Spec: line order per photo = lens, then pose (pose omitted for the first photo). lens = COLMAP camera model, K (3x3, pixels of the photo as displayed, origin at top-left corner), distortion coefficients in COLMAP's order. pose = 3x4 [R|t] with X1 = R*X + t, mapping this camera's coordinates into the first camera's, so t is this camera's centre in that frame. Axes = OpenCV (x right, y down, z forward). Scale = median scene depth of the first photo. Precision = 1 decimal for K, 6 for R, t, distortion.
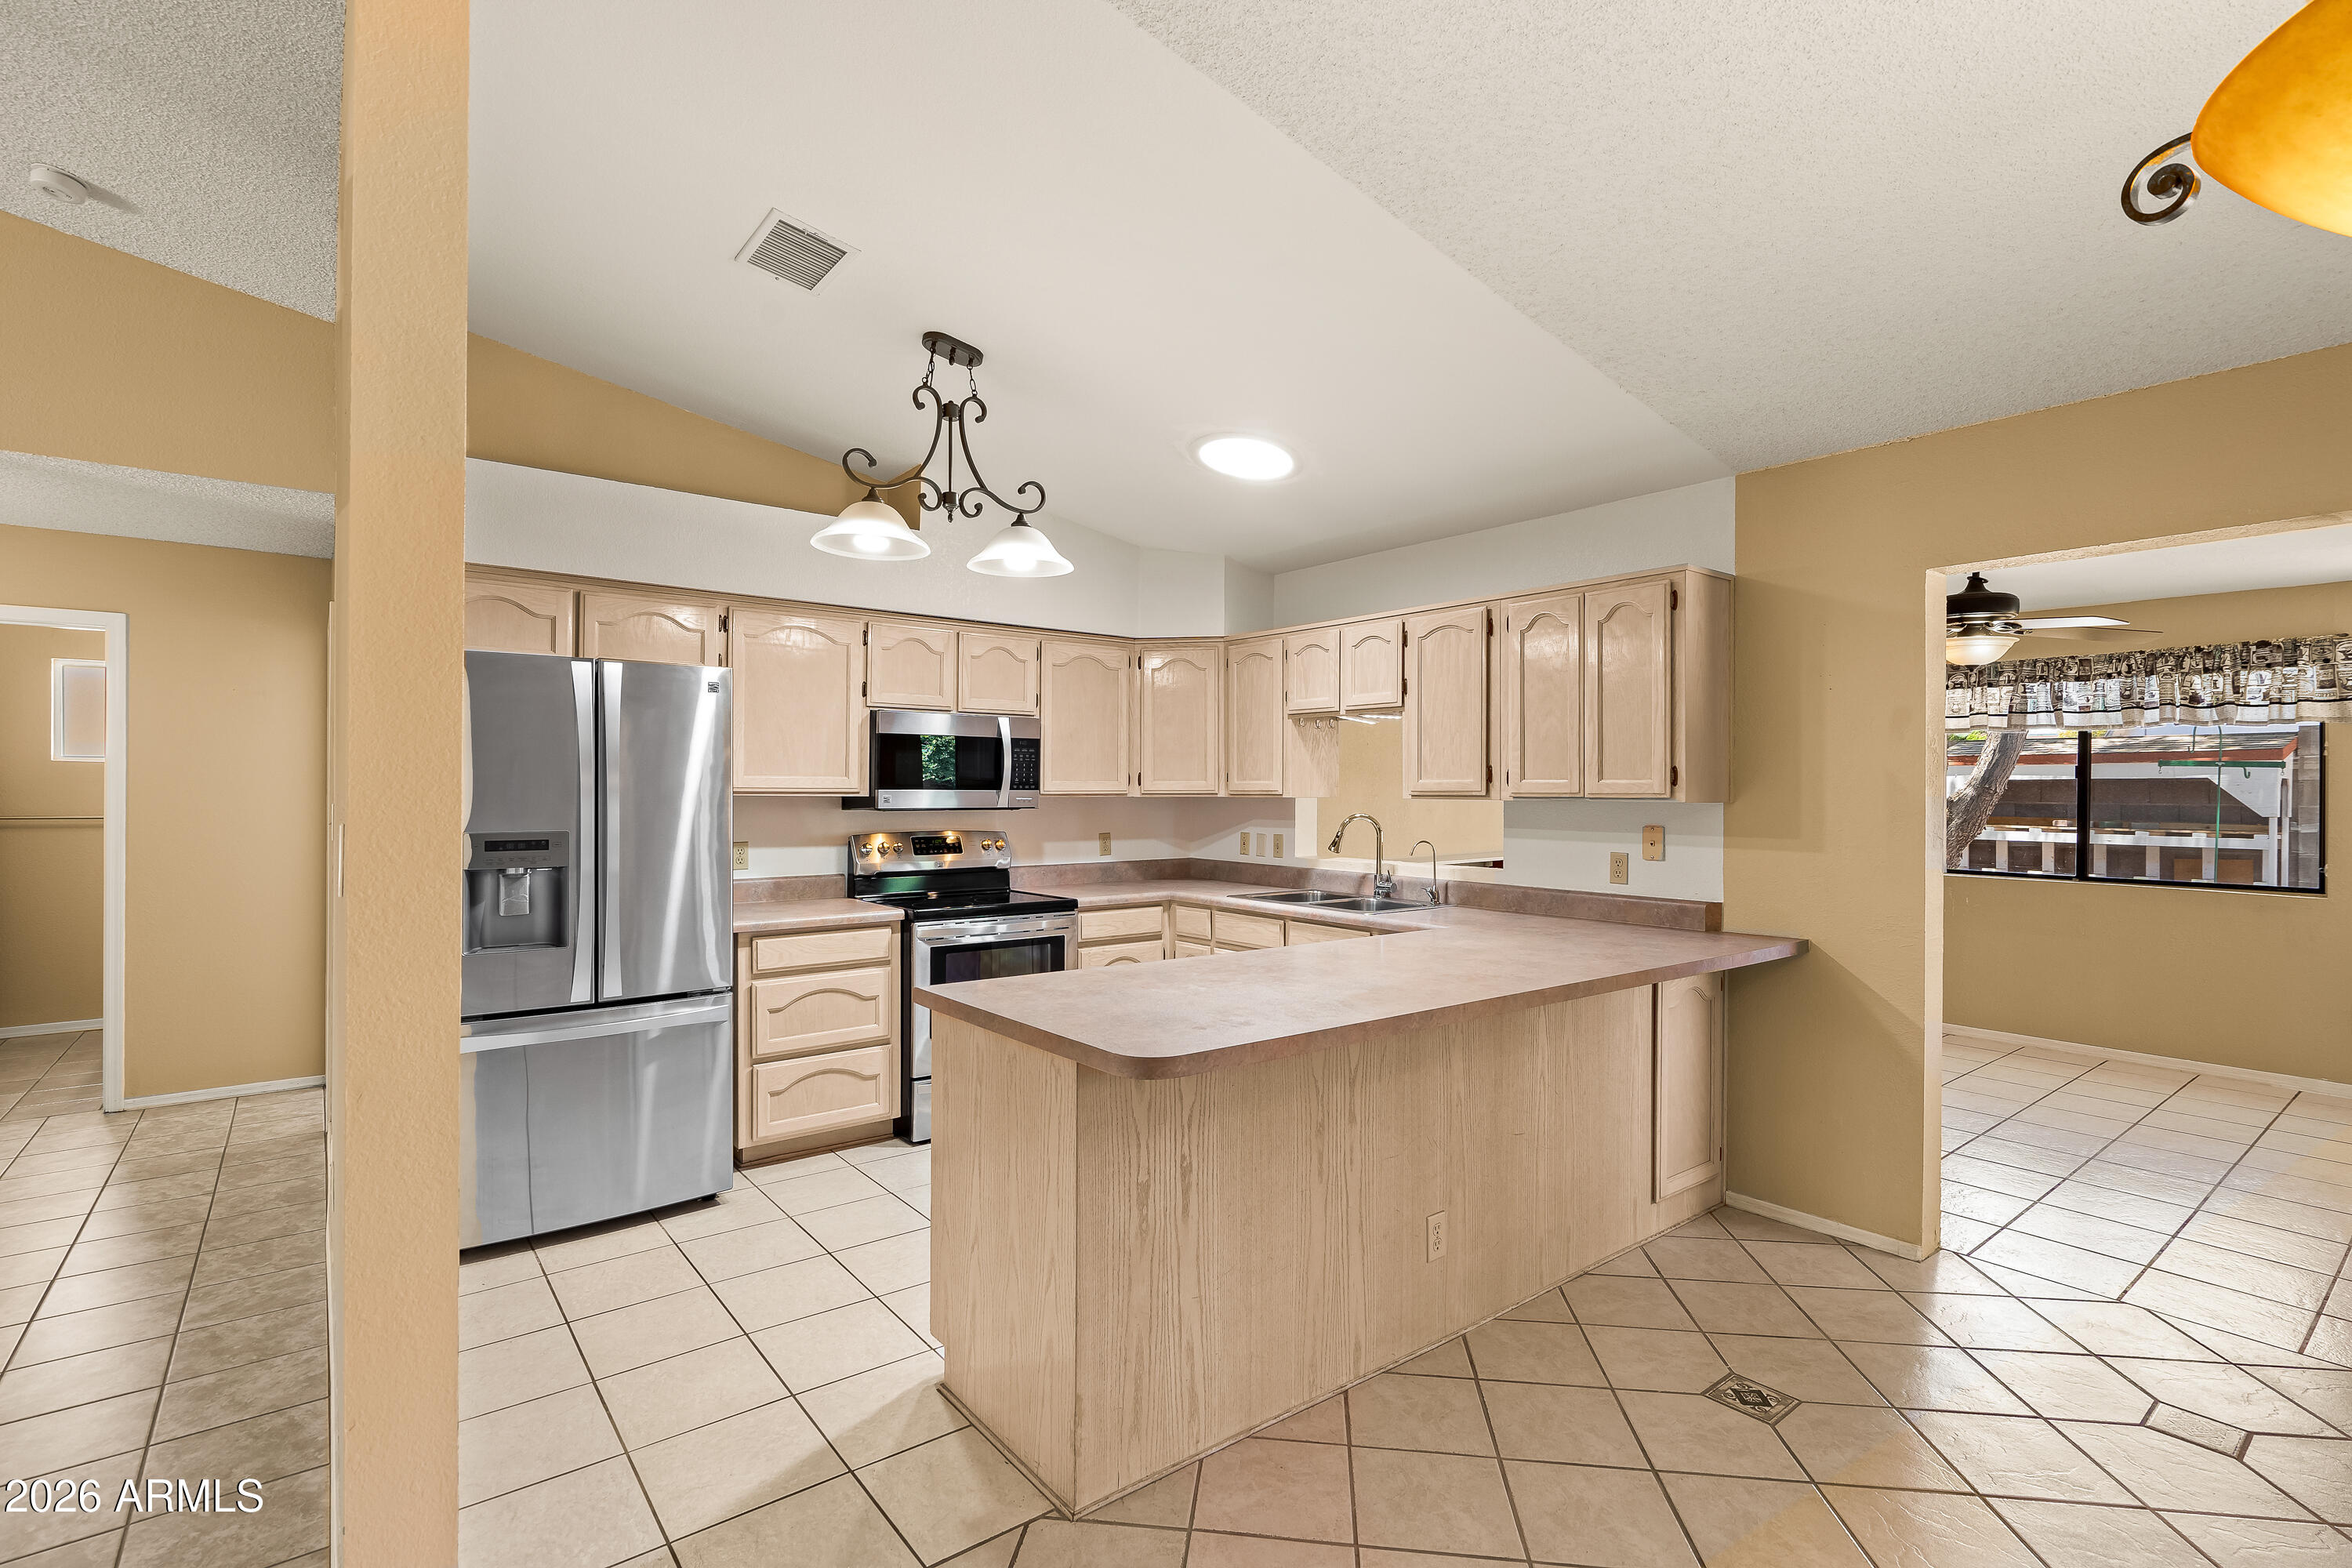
lens RADIAL K [[1080.9, 0, 1170.9], [0, 1080.9, 787.7], [0, 0, 1]] dist [0.000217, 0.000603]
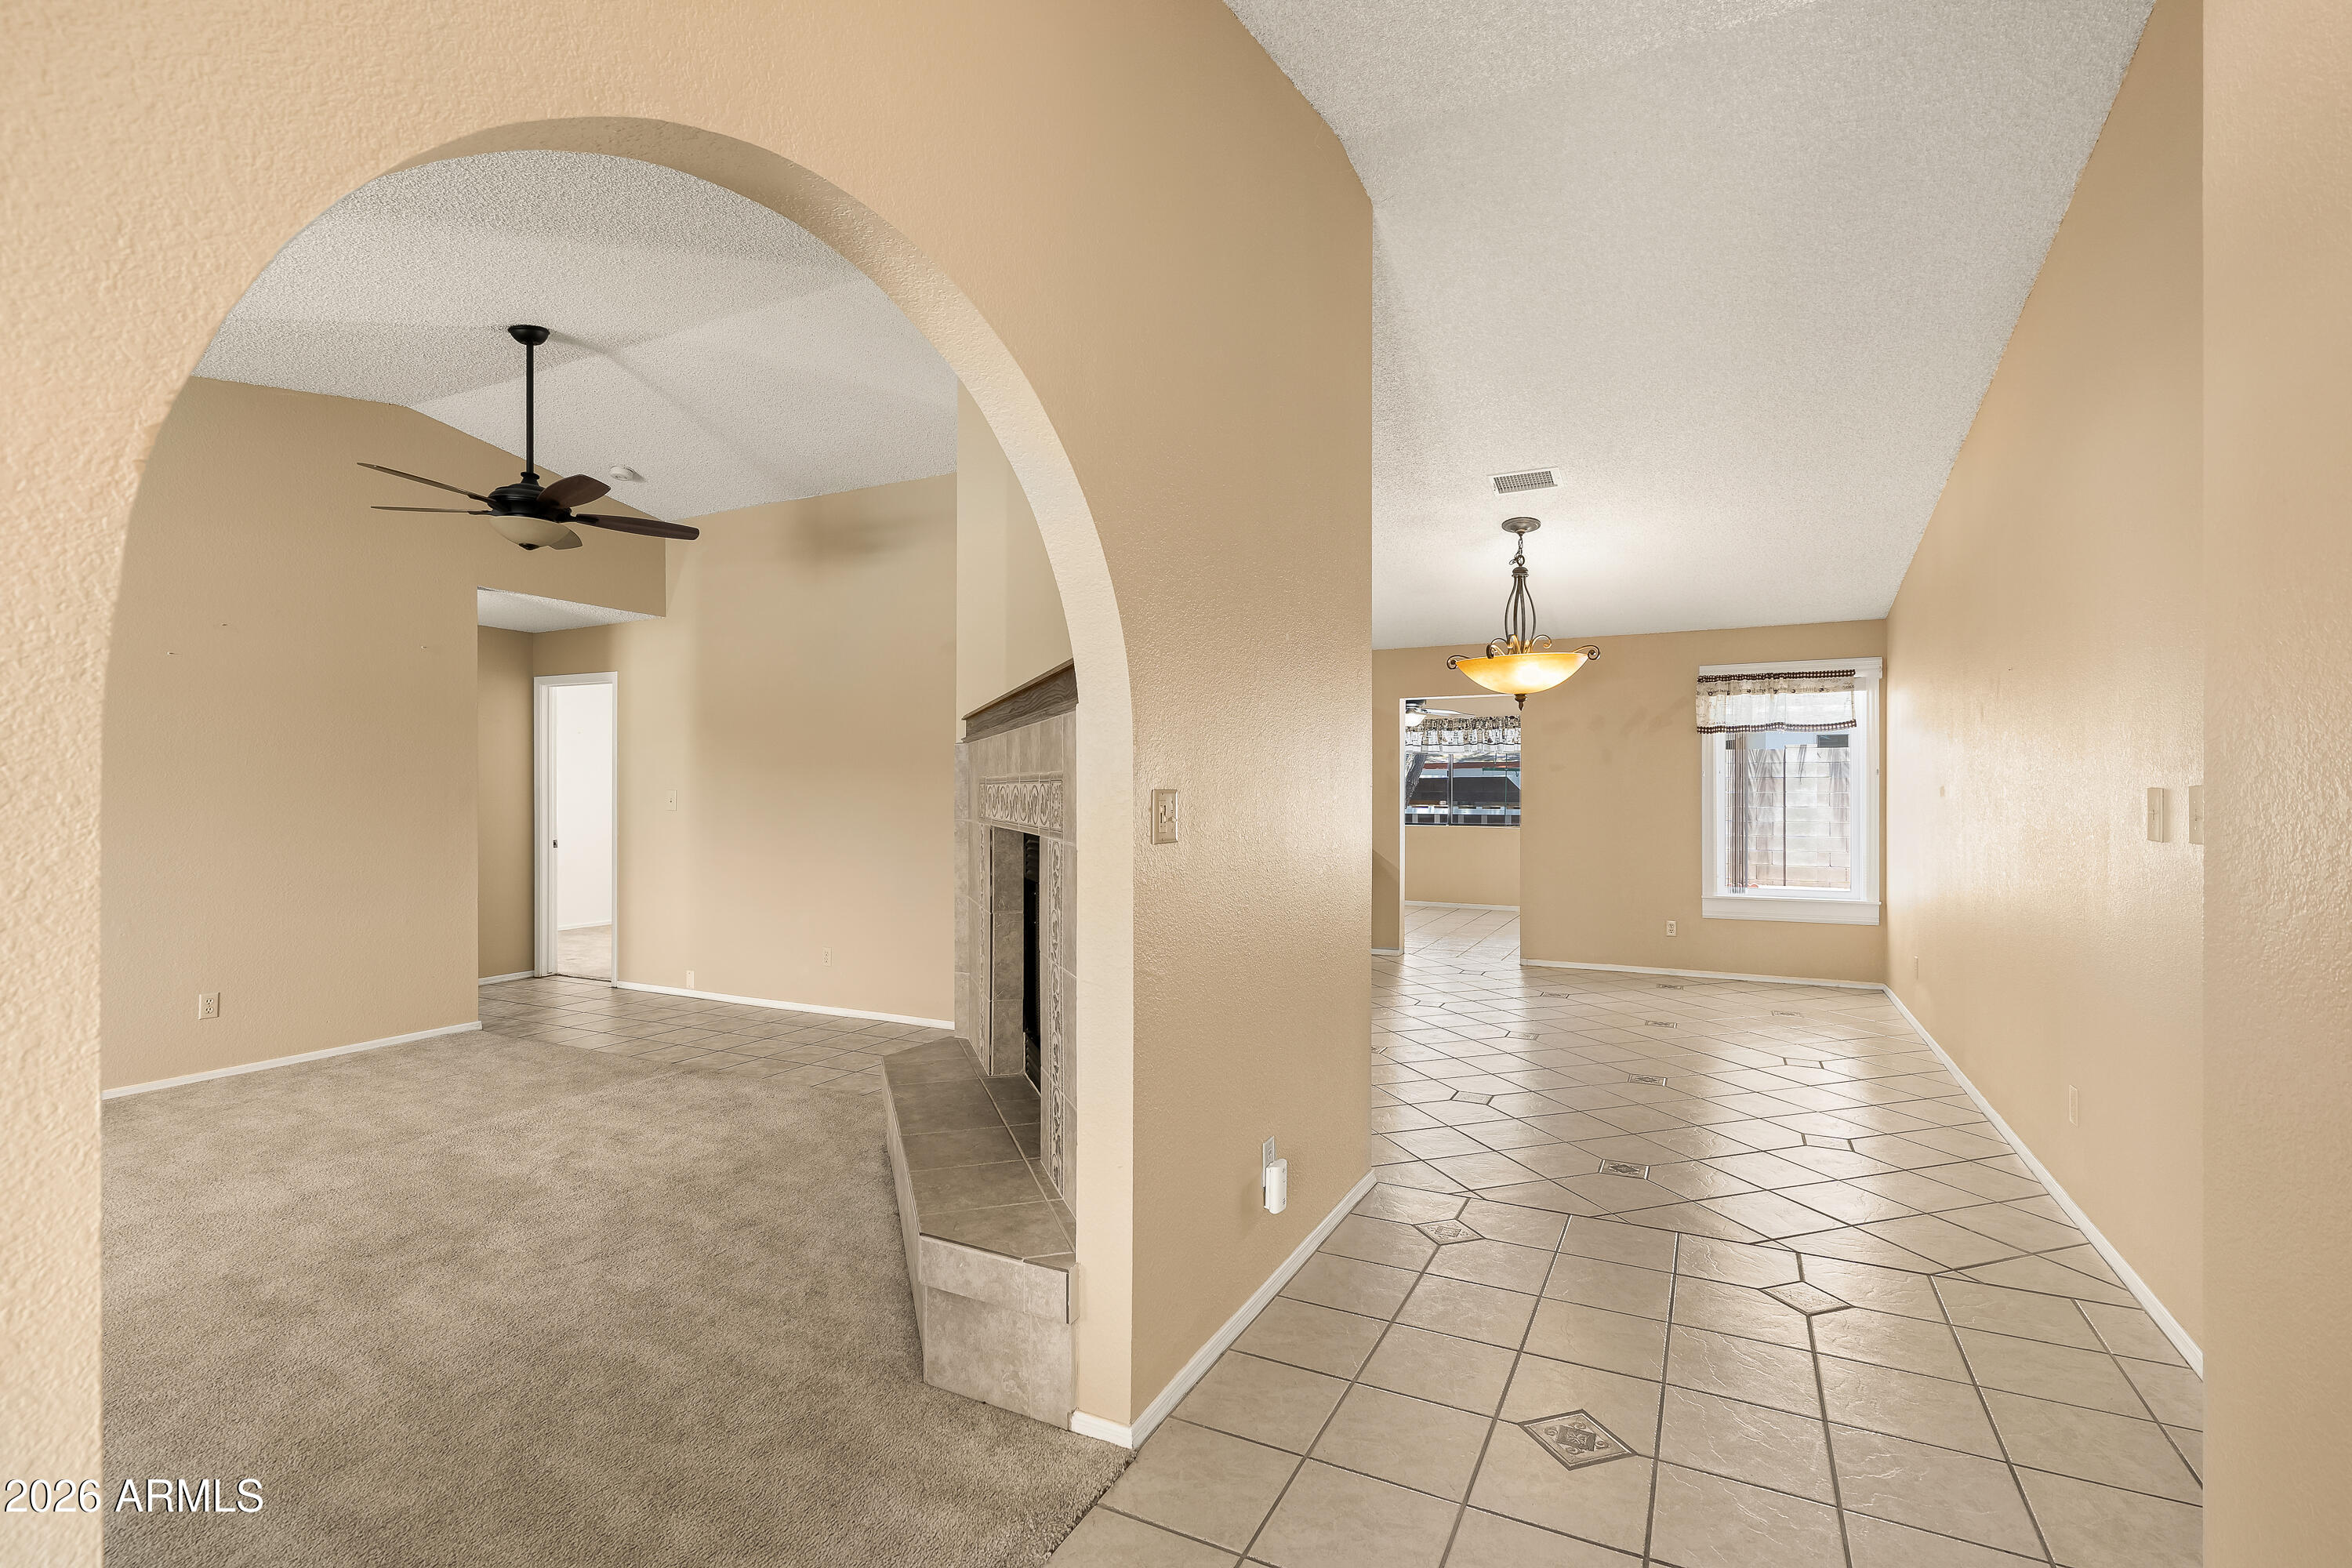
lens RADIAL K [[1080.9, 0, 1165.9], [0, 1080.9, 782.7], [0, 0, 1]] dist [0.000217, 0.000603]
pose [[0.906458, -0.002317, 0.422290, -0.652434], [0.004132, 0.999986, -0.003383, 0.009539], [-0.422276, 0.004811, 0.906455, -0.805030]]
